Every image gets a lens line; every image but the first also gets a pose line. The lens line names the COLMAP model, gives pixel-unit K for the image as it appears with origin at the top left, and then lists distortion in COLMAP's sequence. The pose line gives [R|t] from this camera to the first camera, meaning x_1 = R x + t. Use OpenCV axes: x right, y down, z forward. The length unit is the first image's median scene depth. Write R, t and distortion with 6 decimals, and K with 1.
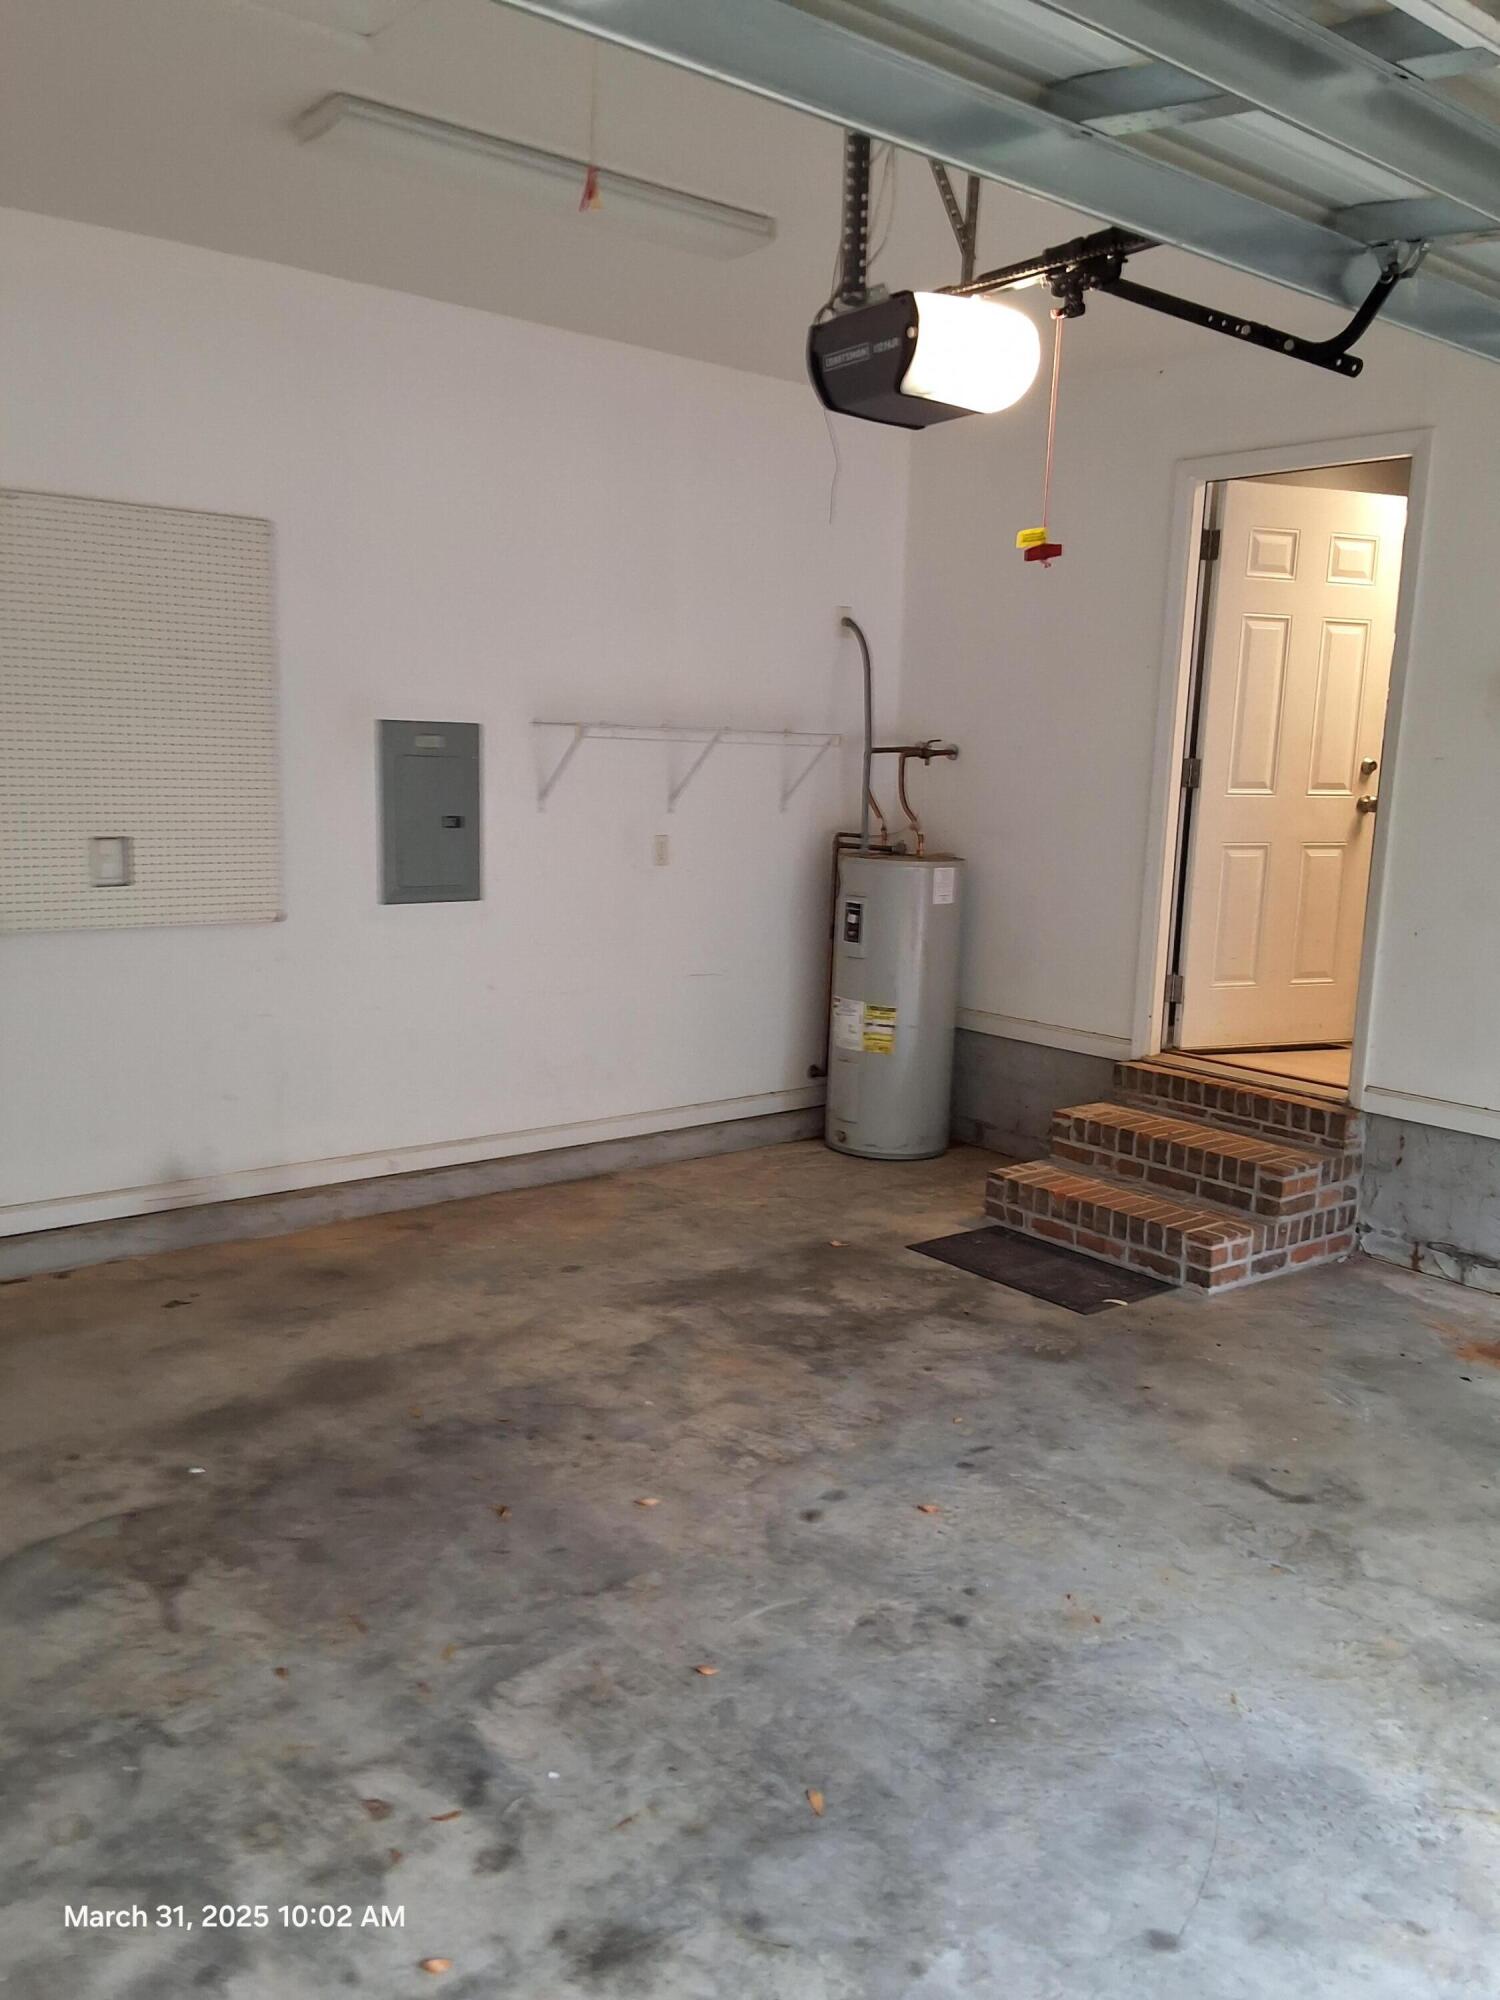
lens RADIAL K [[1638.6, 0, 750.0], [0, 1638.6, 1000.0], [0, 0, 1]] dist [0.151010, -0.254089]
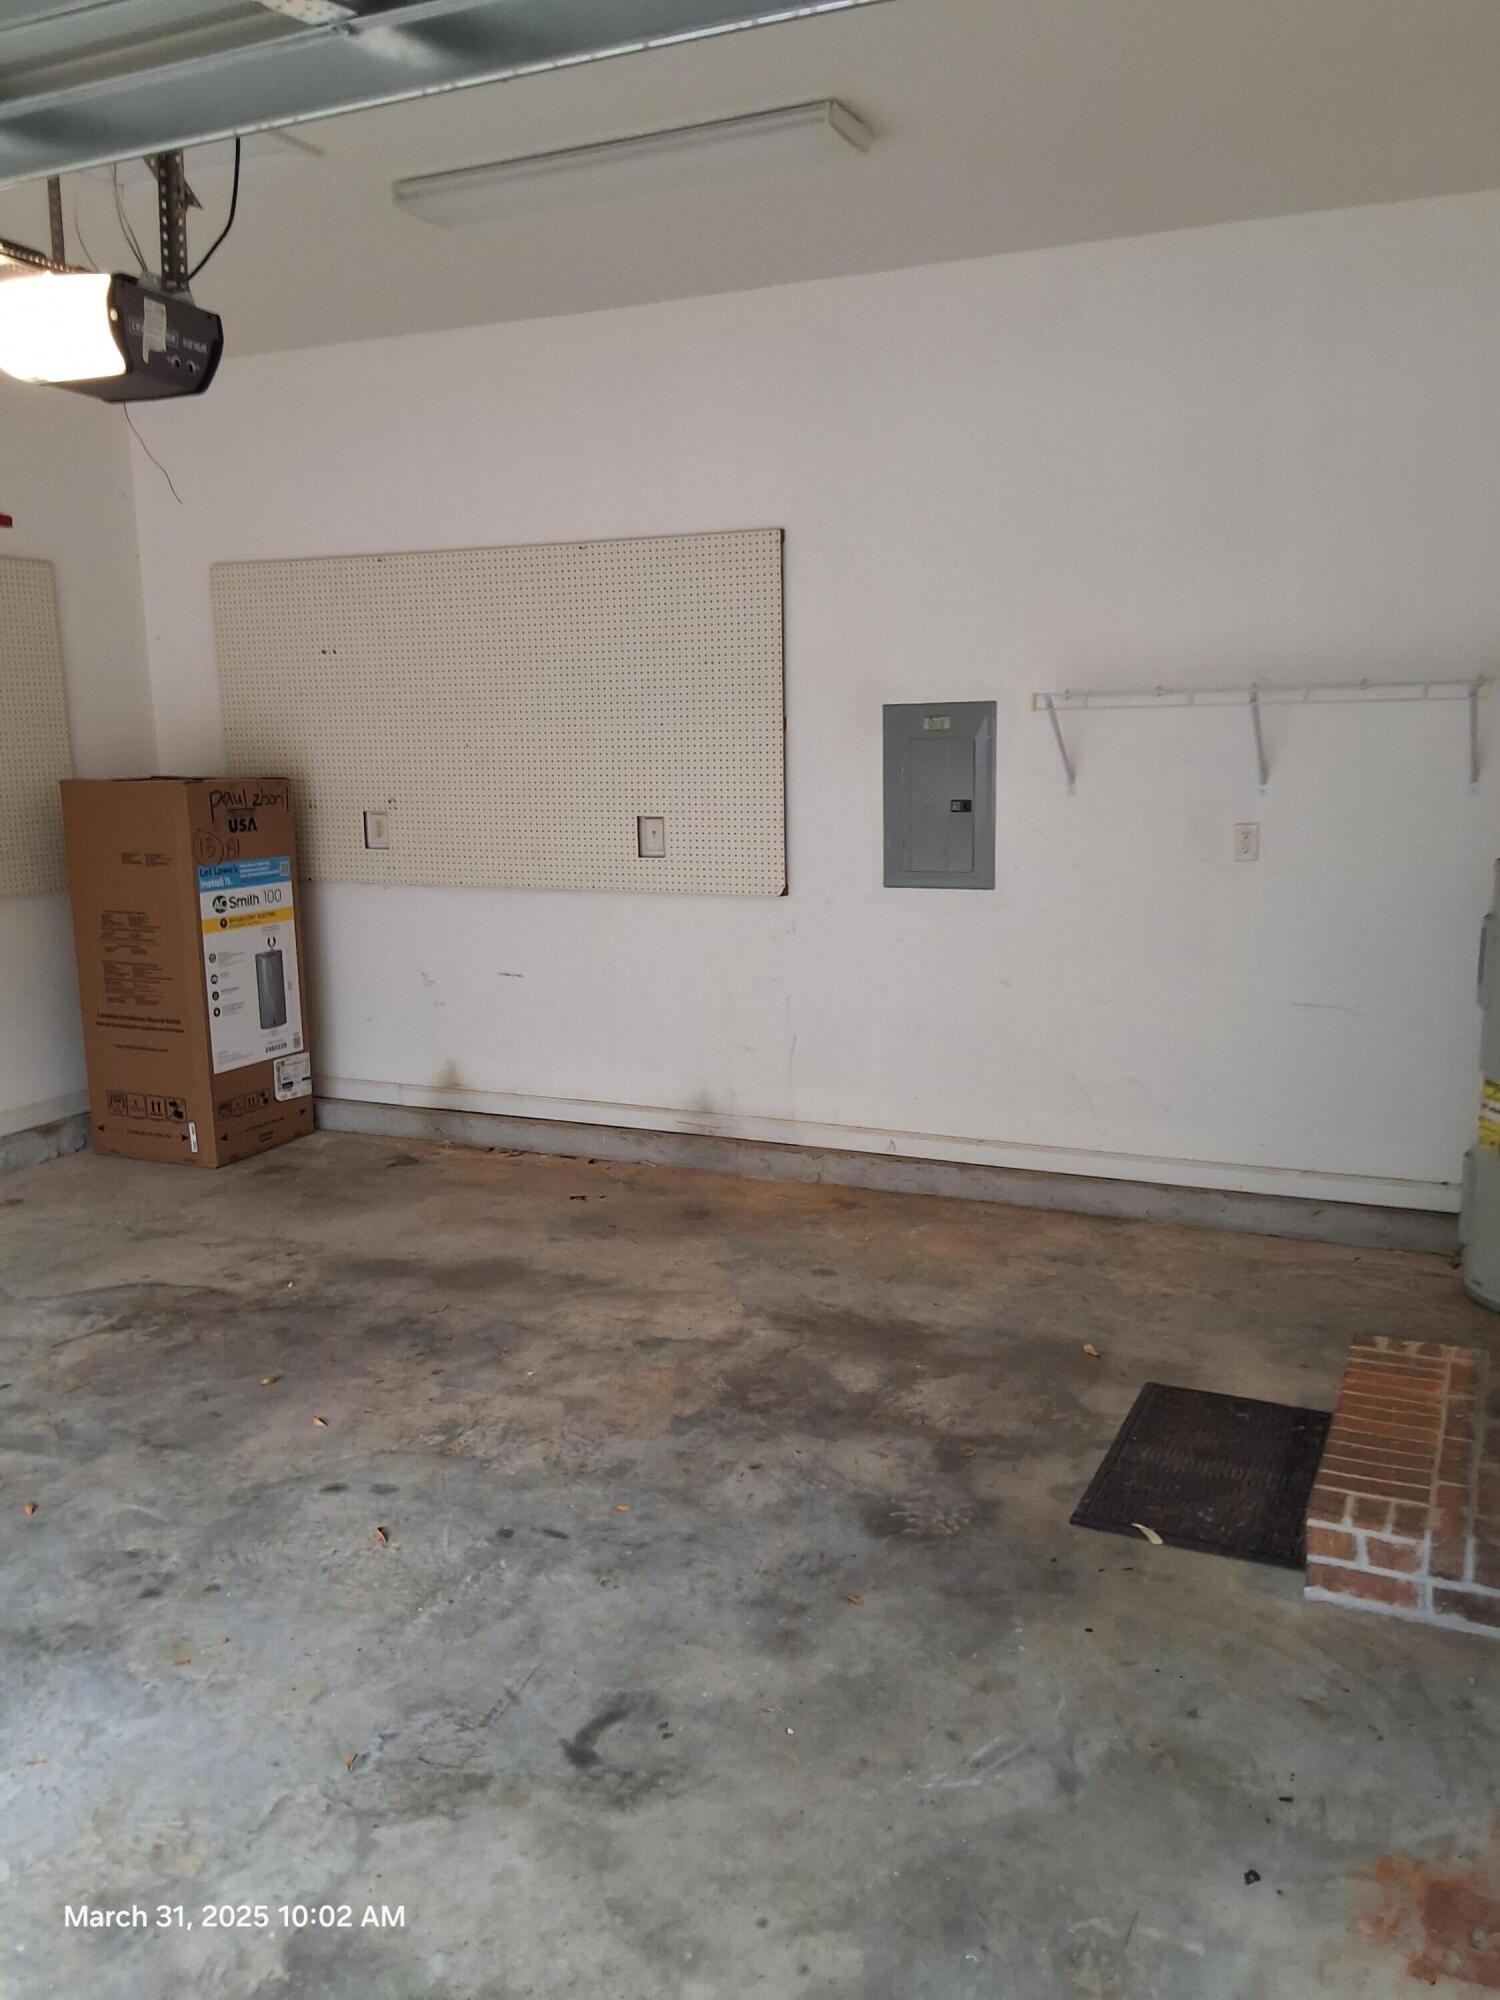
lens RADIAL K [[1619.5, 0, 771.0], [0, 1619.5, 1010.5], [0, 0, 1]] dist [0.125112, -0.229429]
pose [[0.416983, 0.117904, -0.901234, 0.750232], [-0.109050, 0.990878, 0.079176, -0.061925], [0.902349, 0.065265, 0.426037, 0.592301]]
